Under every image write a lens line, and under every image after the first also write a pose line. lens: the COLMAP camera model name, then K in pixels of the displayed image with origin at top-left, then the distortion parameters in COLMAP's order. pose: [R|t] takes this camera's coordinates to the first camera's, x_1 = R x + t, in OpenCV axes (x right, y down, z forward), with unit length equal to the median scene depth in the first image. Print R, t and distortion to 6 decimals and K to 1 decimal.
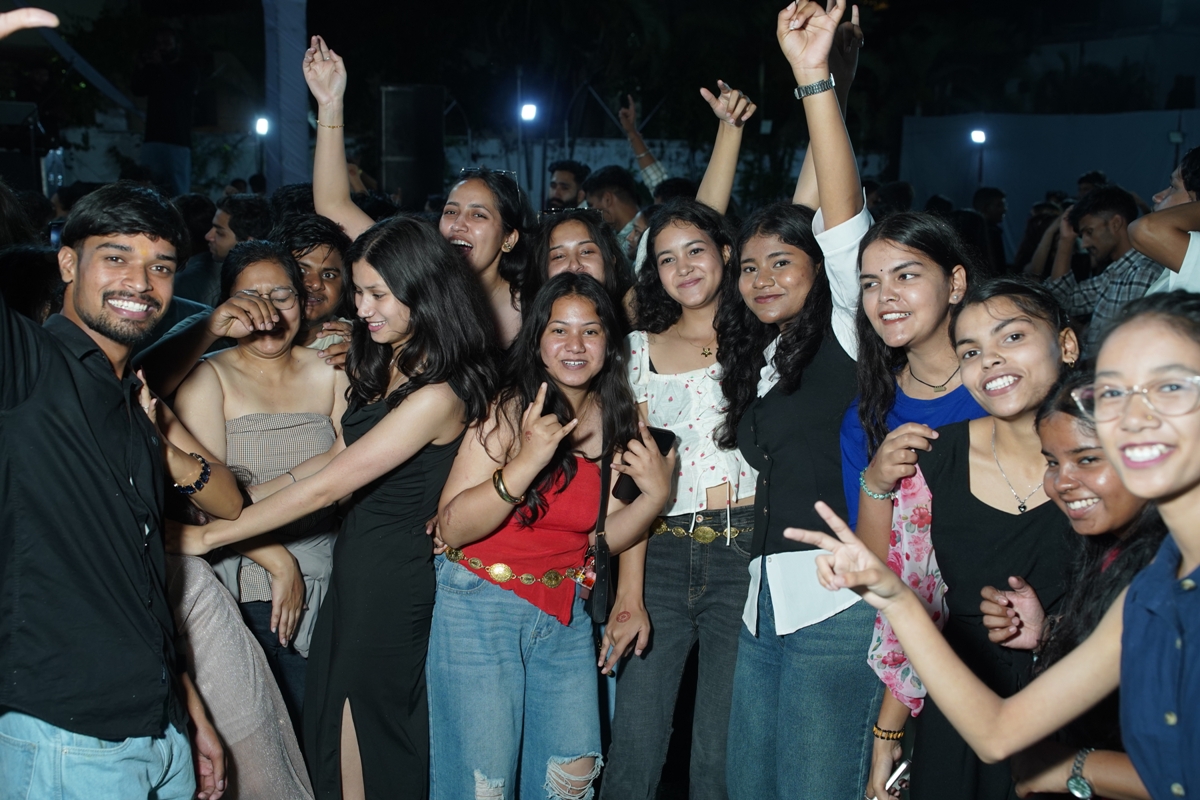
lens RADIAL K [[1236.0, 0, 598.1], [0, 1236.0, 402.2], [0, 0, 1]] dist [0.004857, 0.000000]
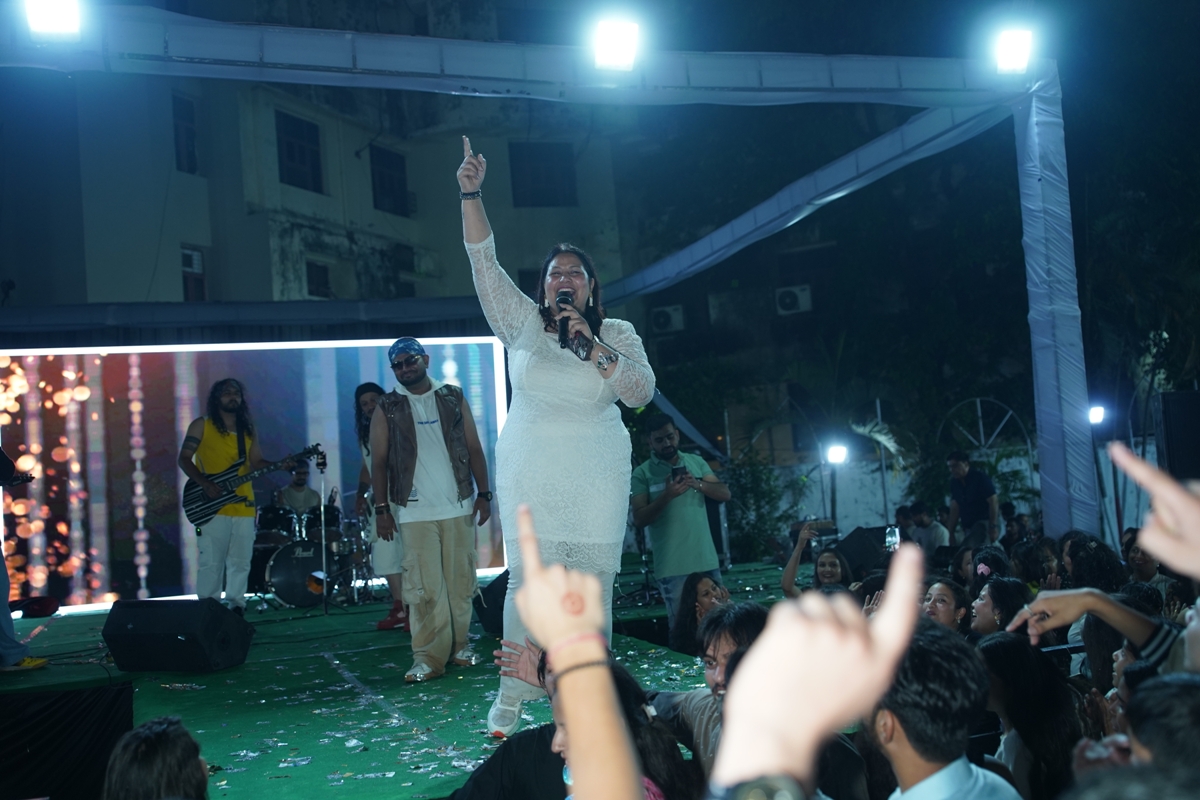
lens RADIAL K [[1236.0, 0, 589.7], [0, 1236.0, 389.8], [0, 0, 1]] dist [0.004857, 0.000000]
pose [[0.942022, -0.104856, -0.318748, -0.120755], [0.017752, 0.964165, -0.264710, -0.014307], [0.335082, 0.243704, 0.910125, 0.025564]]
